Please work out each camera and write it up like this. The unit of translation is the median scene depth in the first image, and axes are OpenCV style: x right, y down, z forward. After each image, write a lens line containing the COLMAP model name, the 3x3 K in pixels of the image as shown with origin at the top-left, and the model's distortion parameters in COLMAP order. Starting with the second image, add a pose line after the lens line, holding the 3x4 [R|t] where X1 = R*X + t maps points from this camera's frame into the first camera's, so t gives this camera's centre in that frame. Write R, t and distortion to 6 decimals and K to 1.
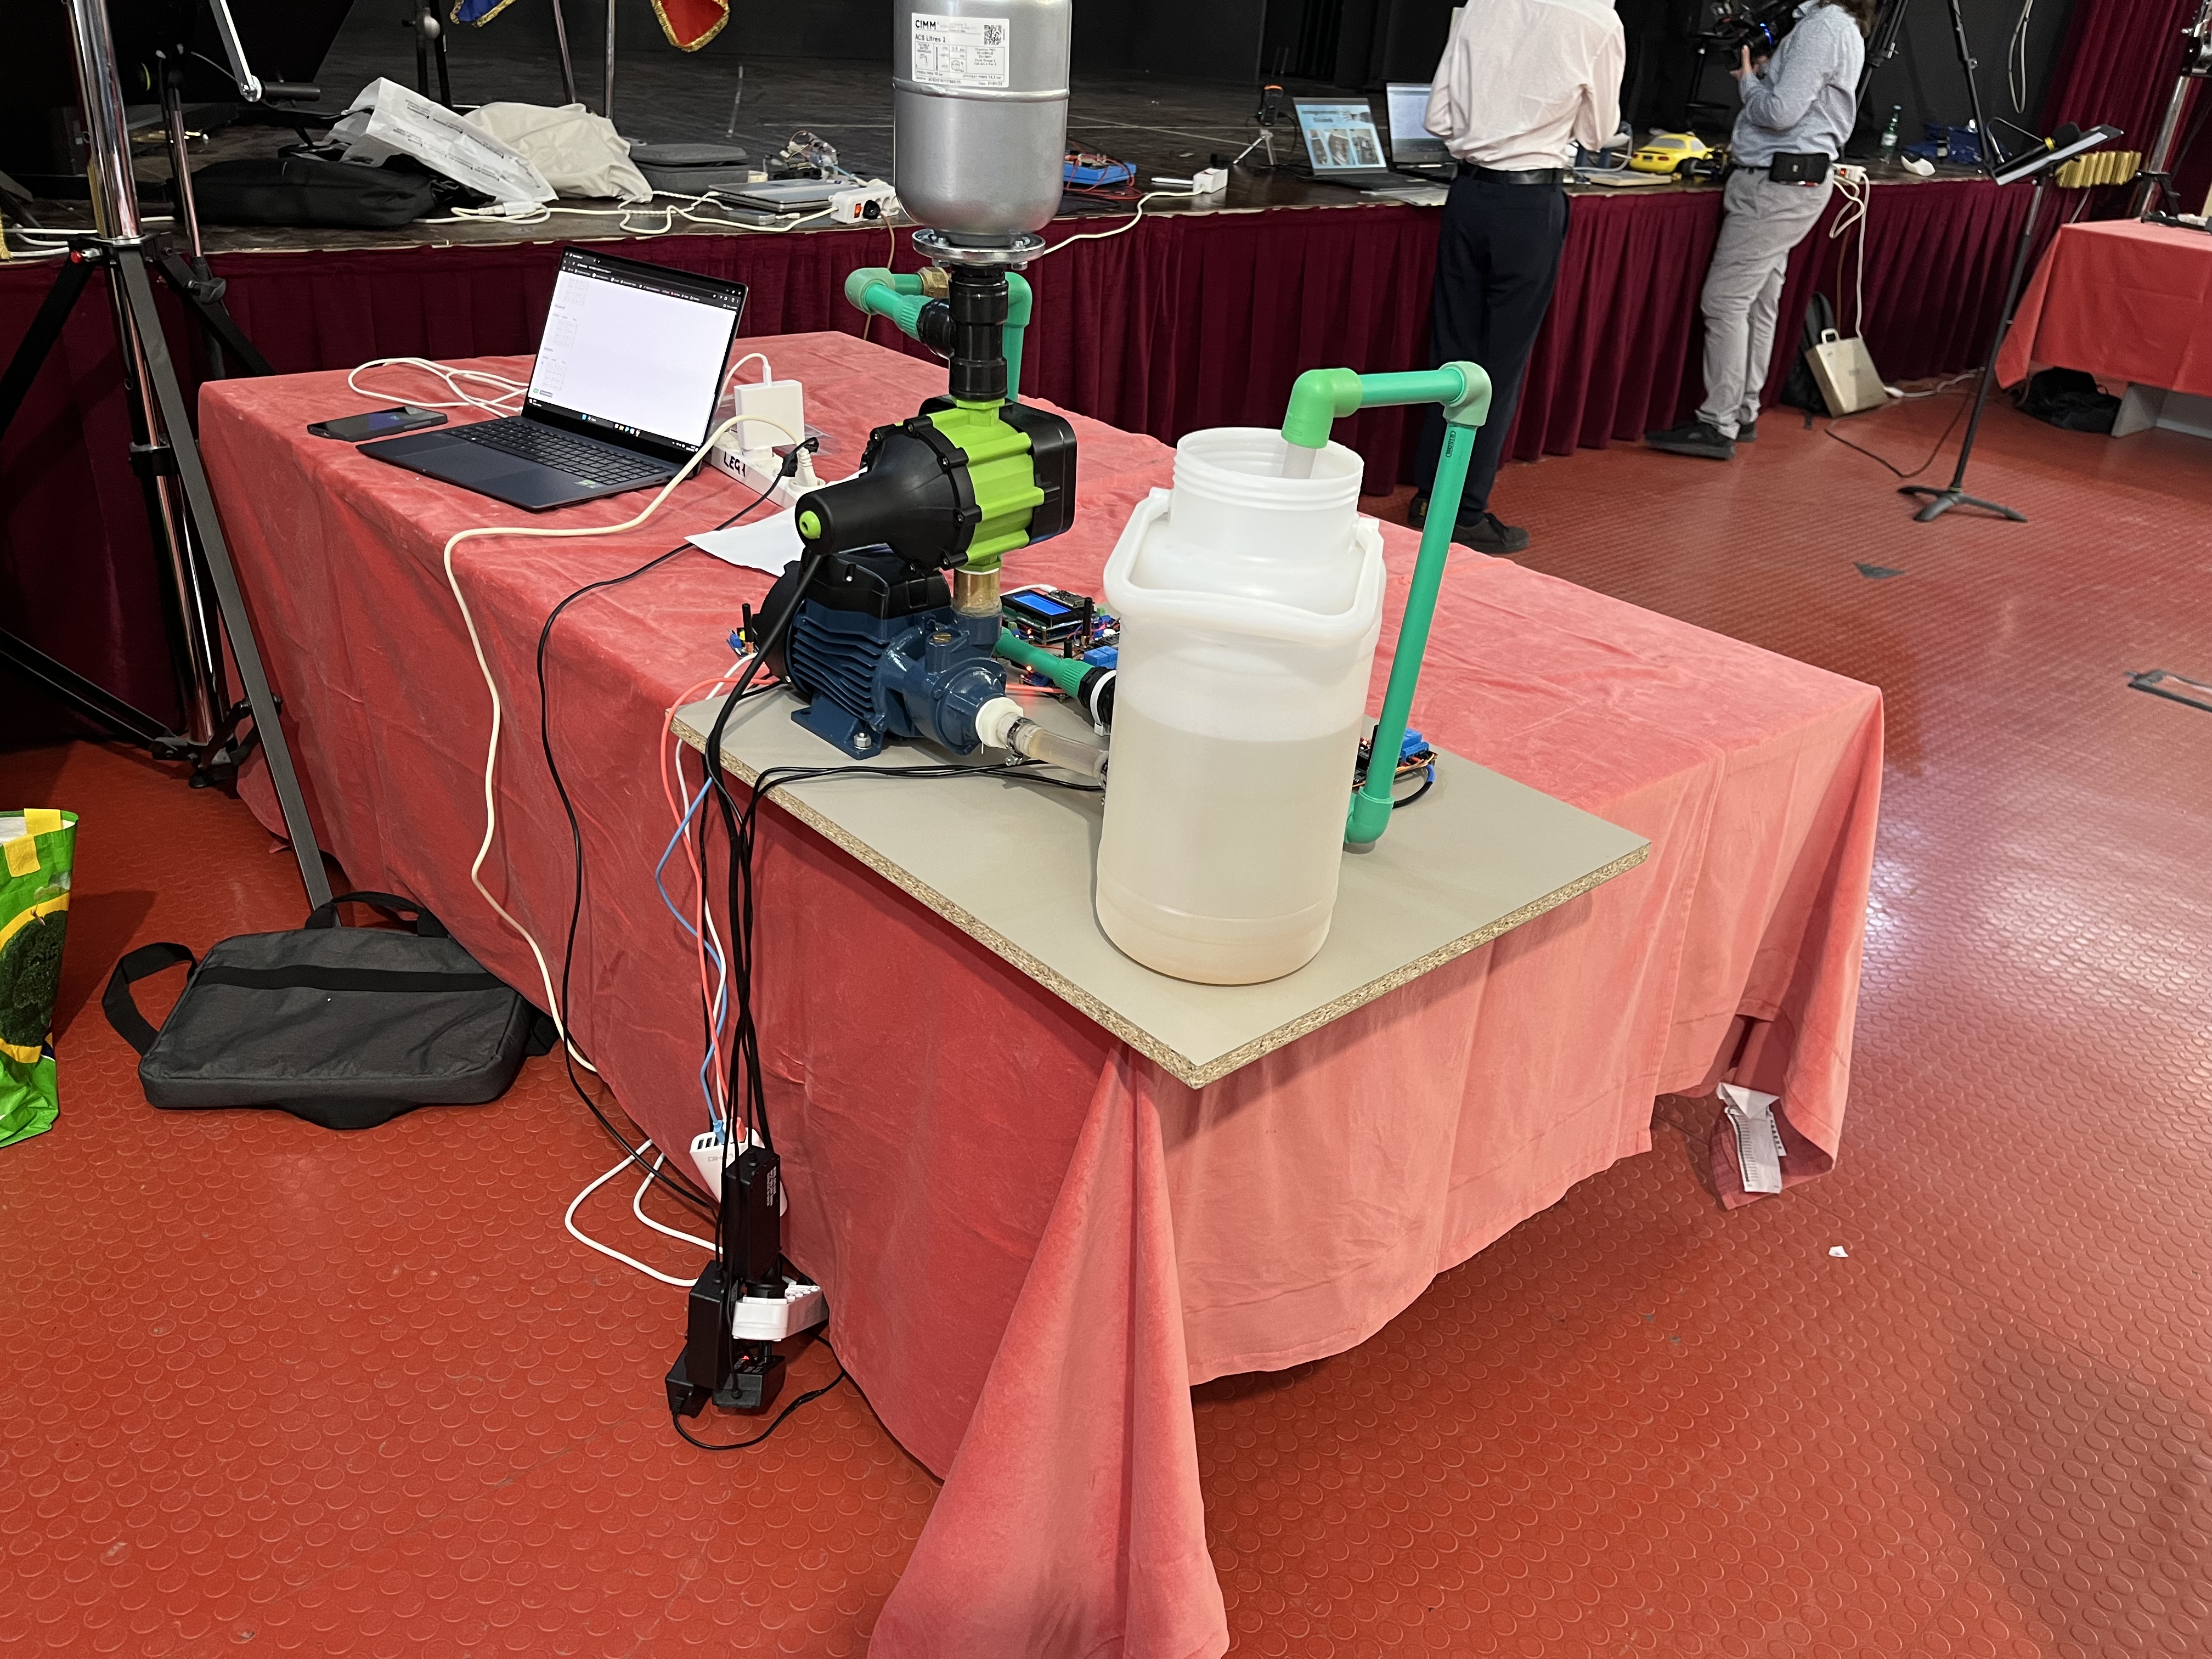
lens RADIAL K [[1661.0, 0, 1104.6], [0, 1661.0, 825.3], [0, 0, 1]] dist [0.065126, -0.089820]
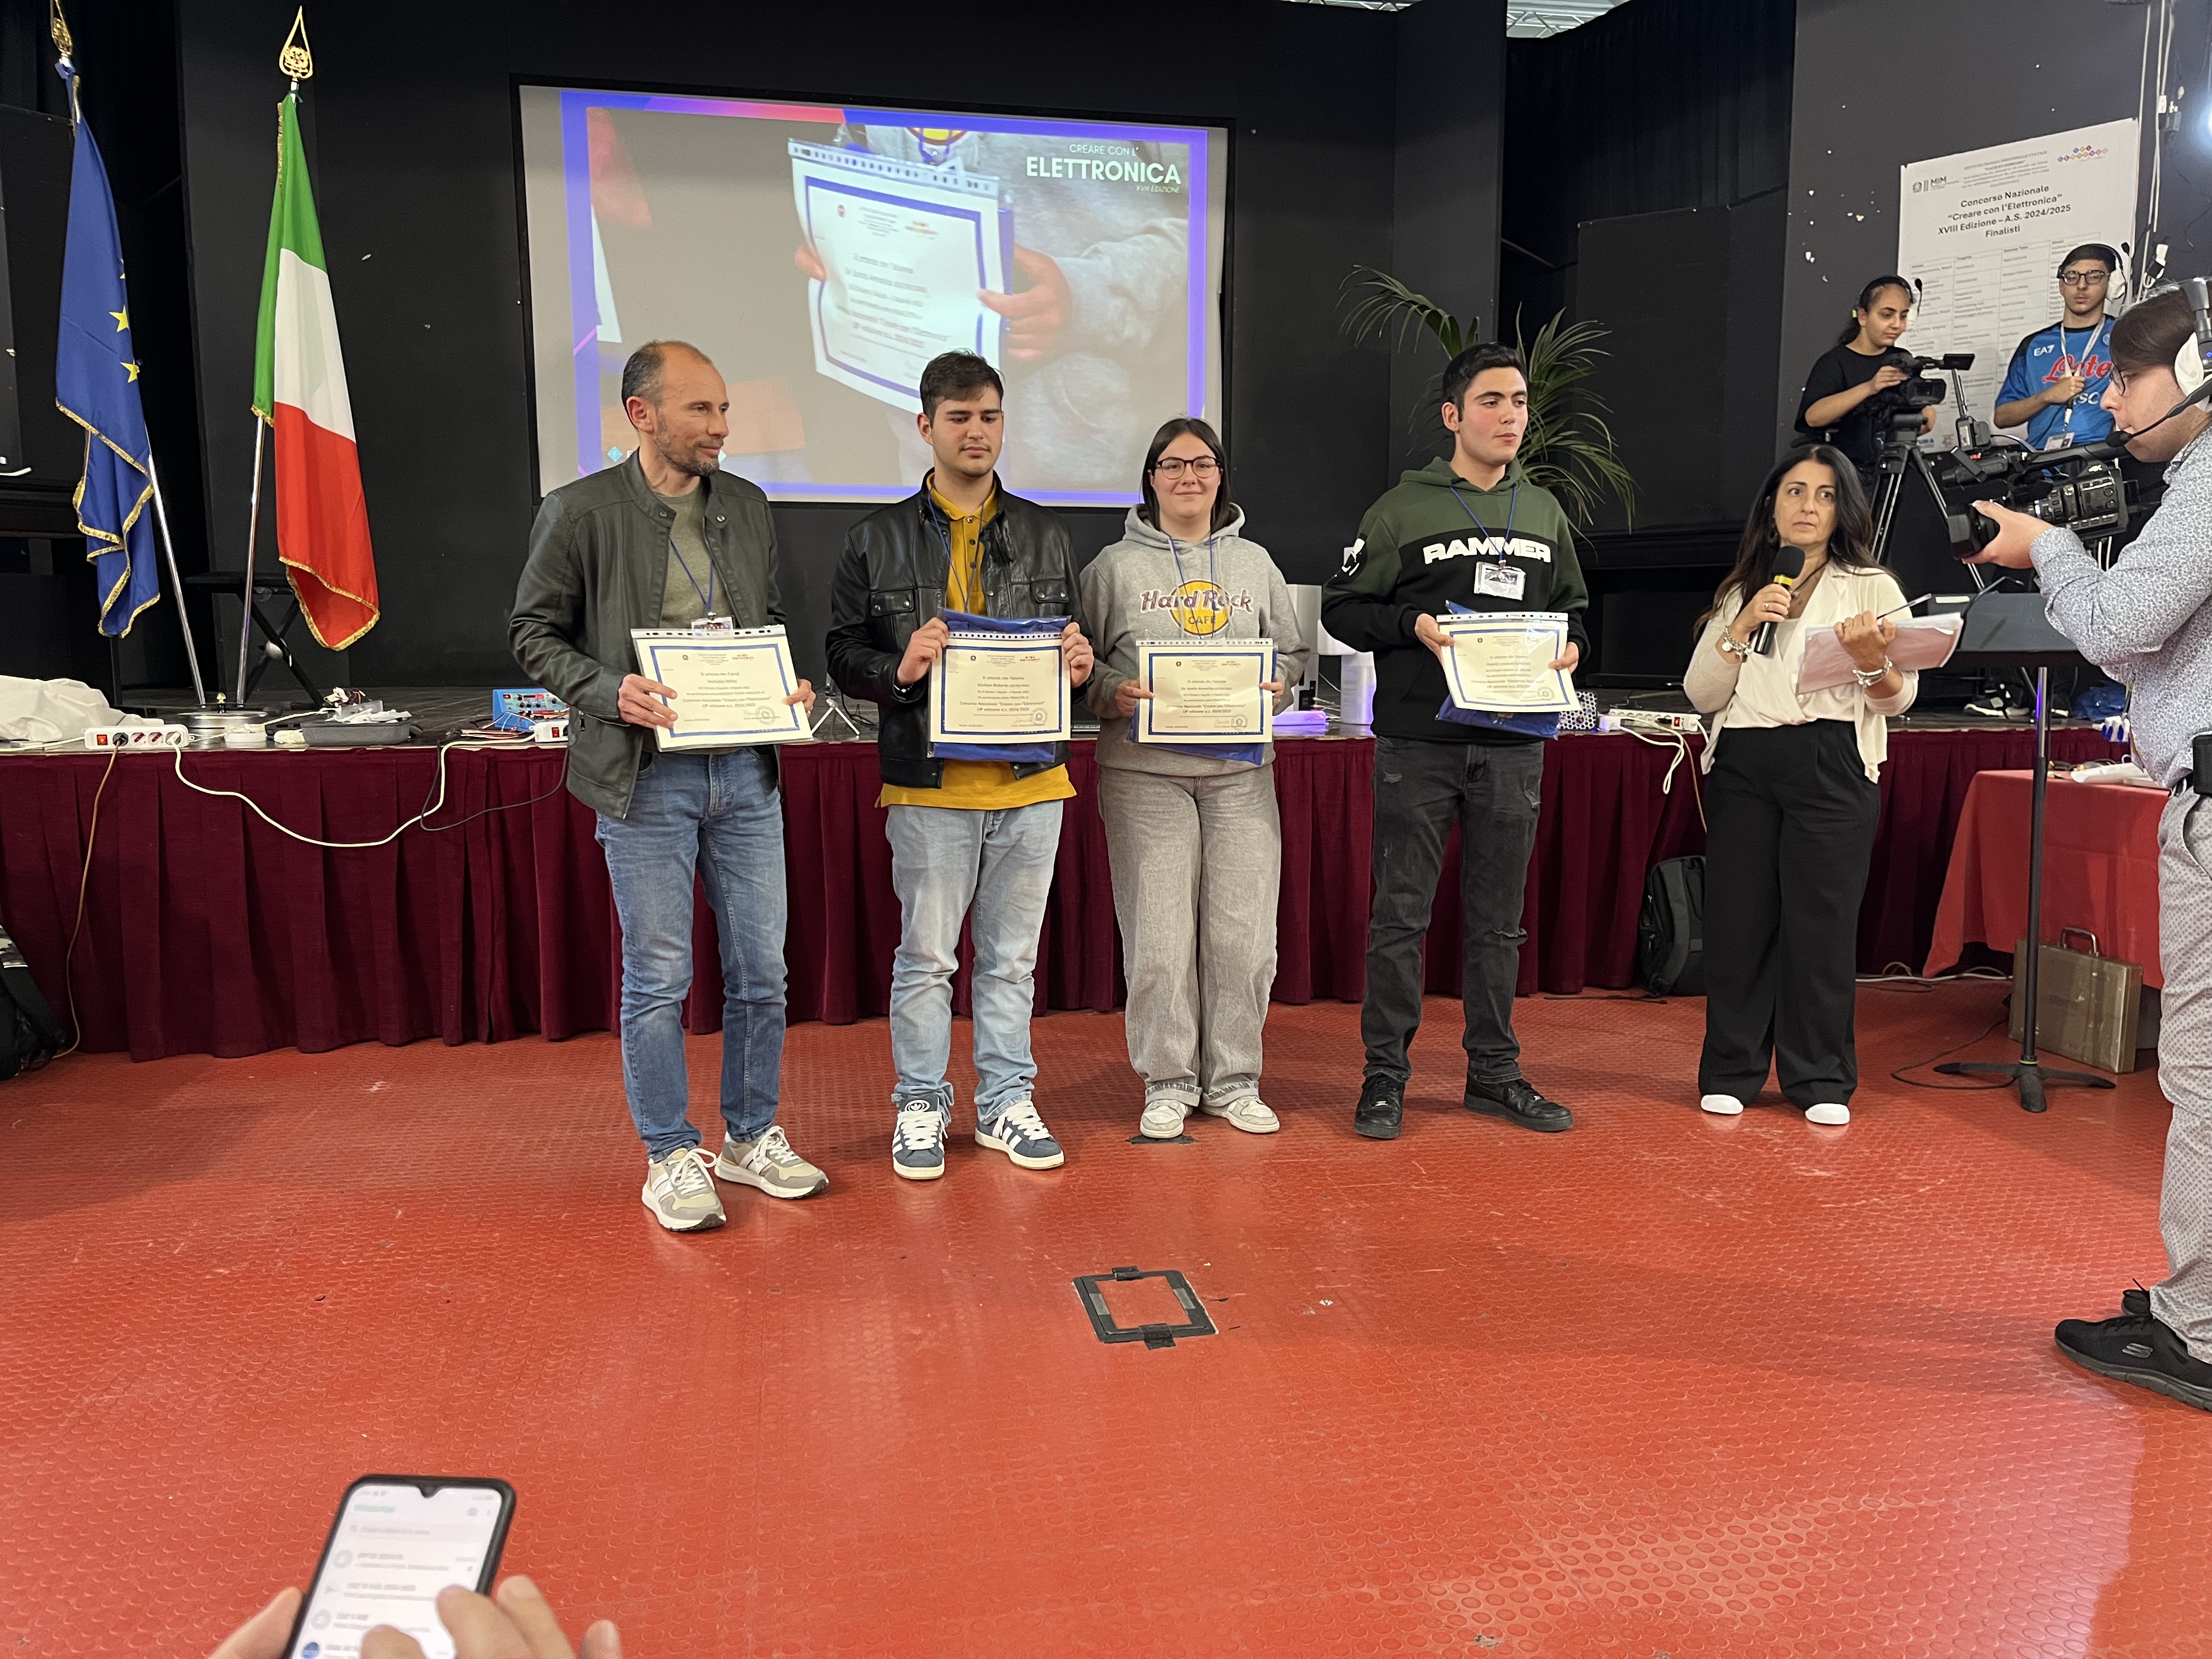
lens RADIAL K [[1661.0, 0, 1121.7], [0, 1661.0, 842.7], [0, 0, 1]] dist [0.065126, -0.089820]
pose [[0.860167, -0.004557, -0.509991, 0.651556], [-0.176001, 0.935879, -0.305212, -0.026531], [0.478681, 0.352293, 0.804210, 0.218488]]
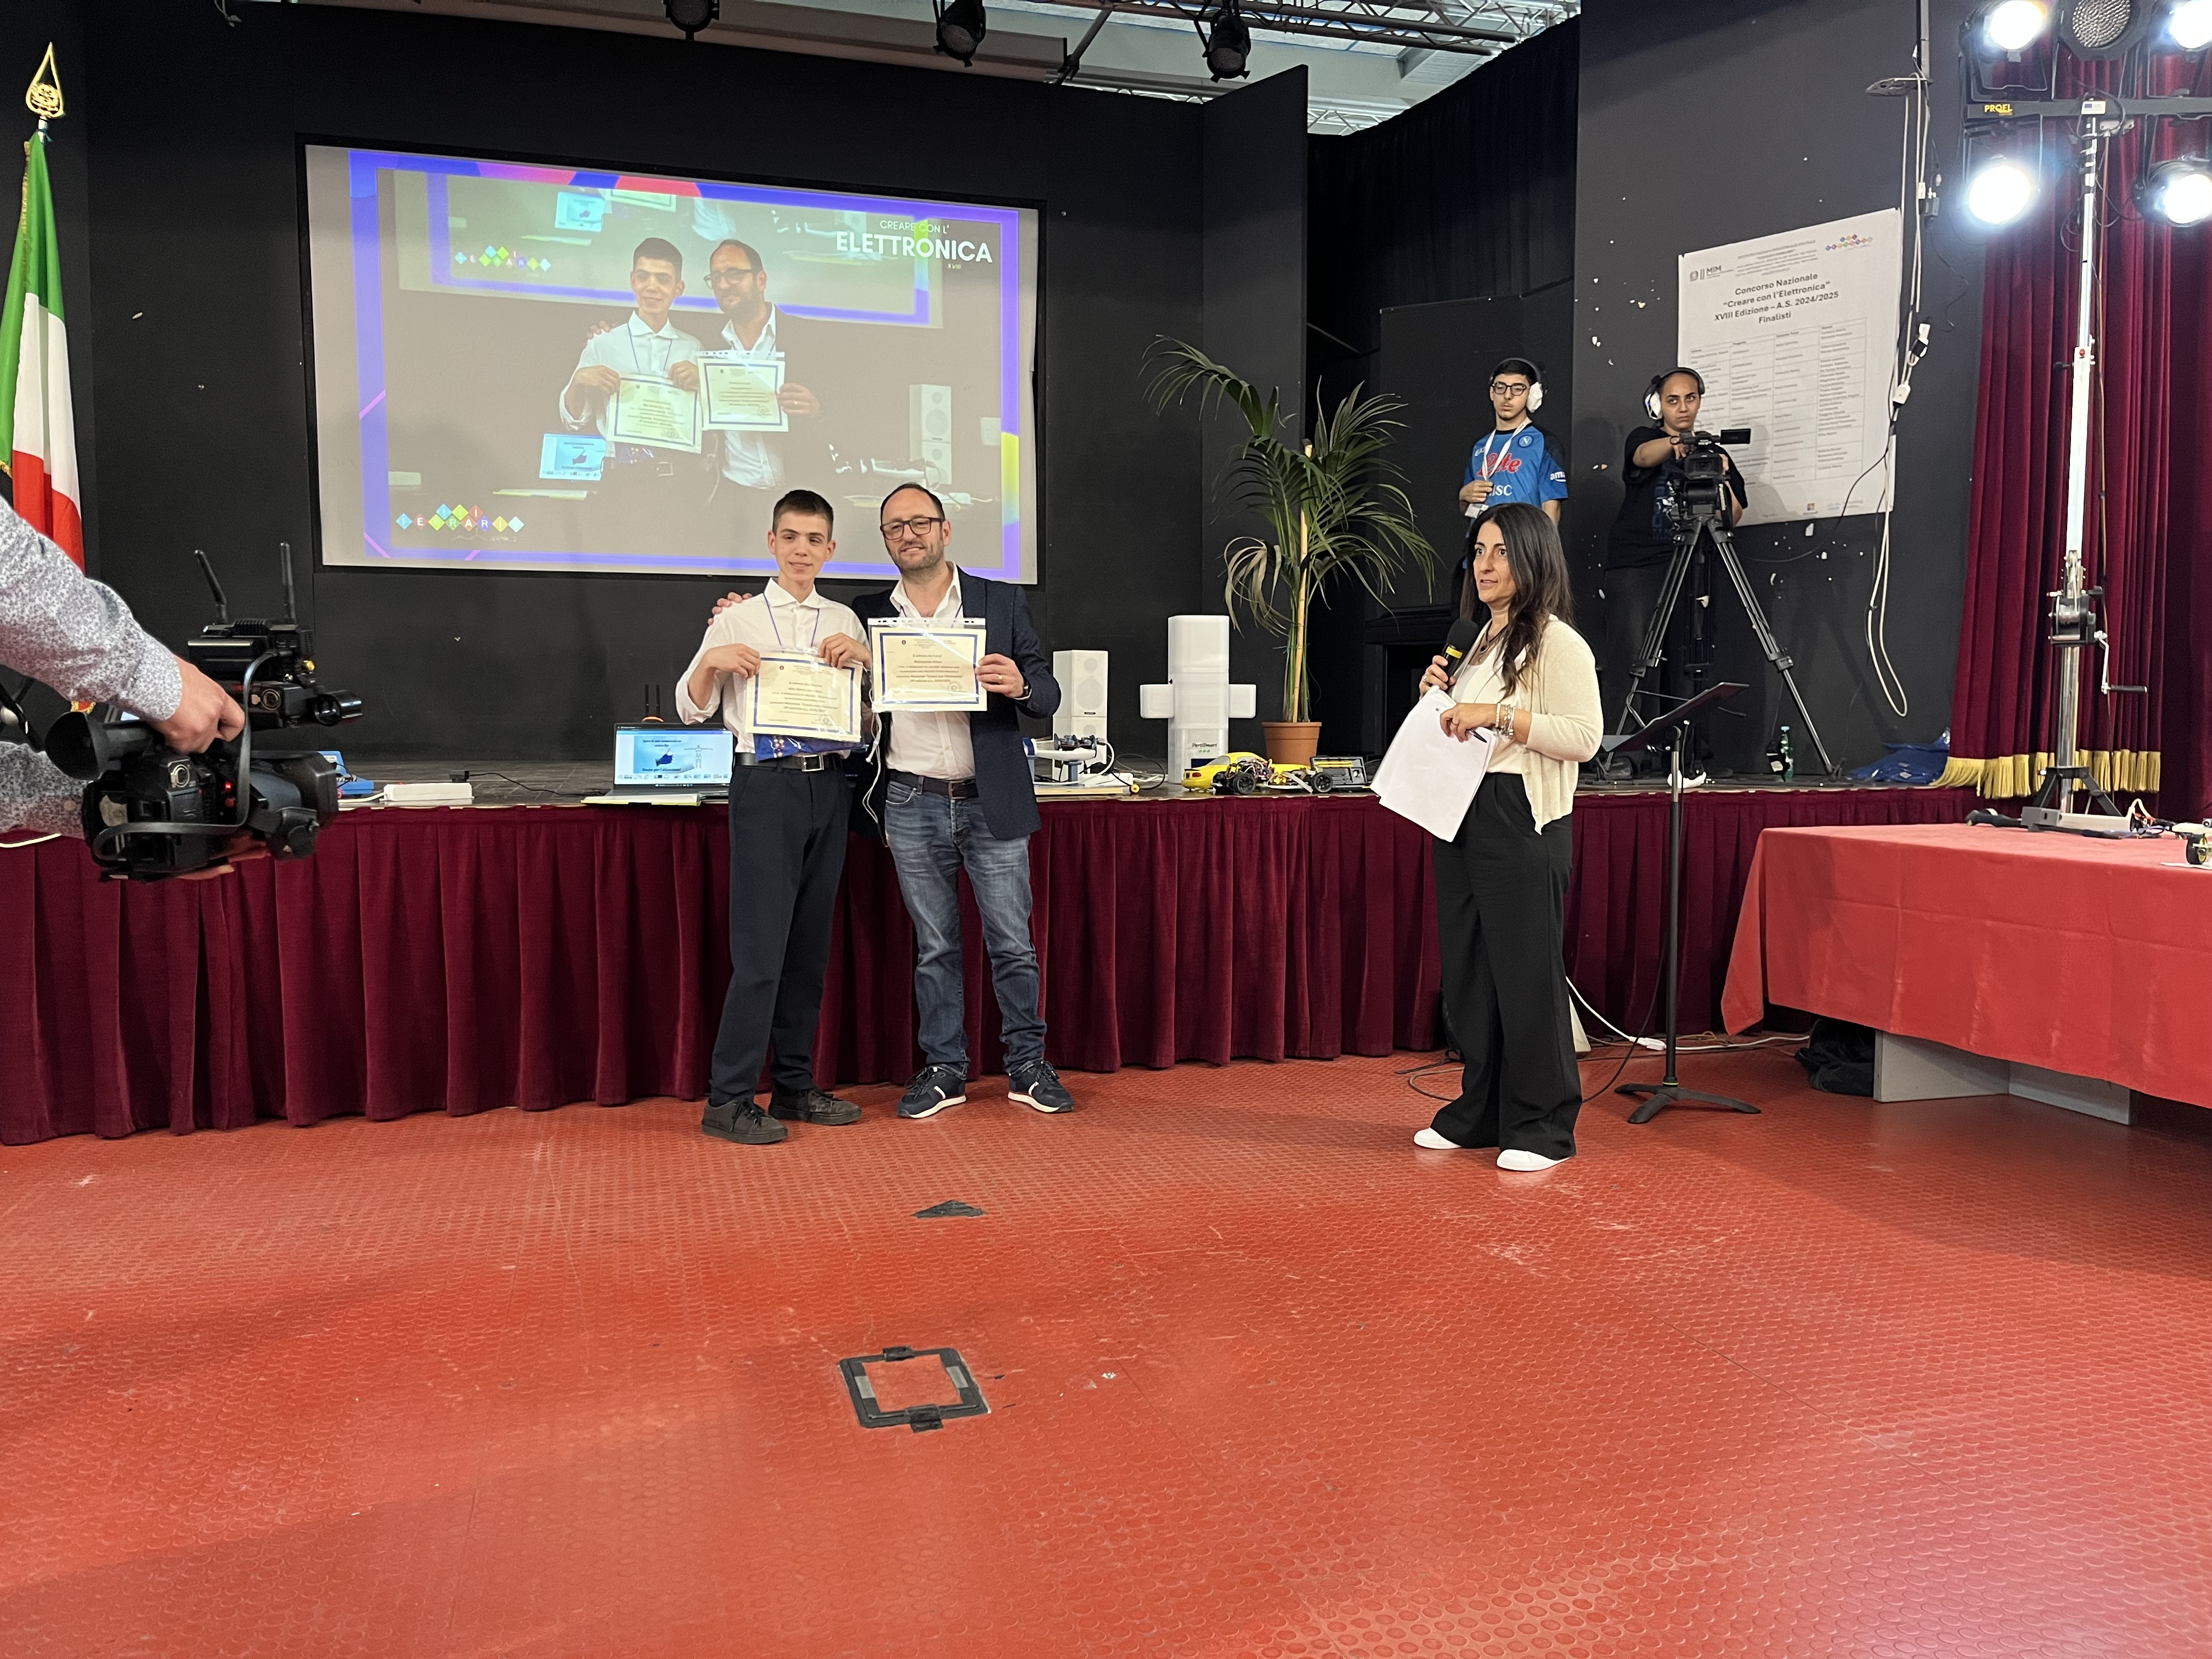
lens RADIAL K [[1661.0, 0, 1109.0], [0, 1661.0, 841.8], [0, 0, 1]] dist [0.065126, -0.089820]
pose [[0.902450, -0.038053, -0.429111, 0.656135], [-0.136828, 0.919194, -0.369271, -0.025522], [0.408488, 0.391962, 0.824320, 0.249227]]
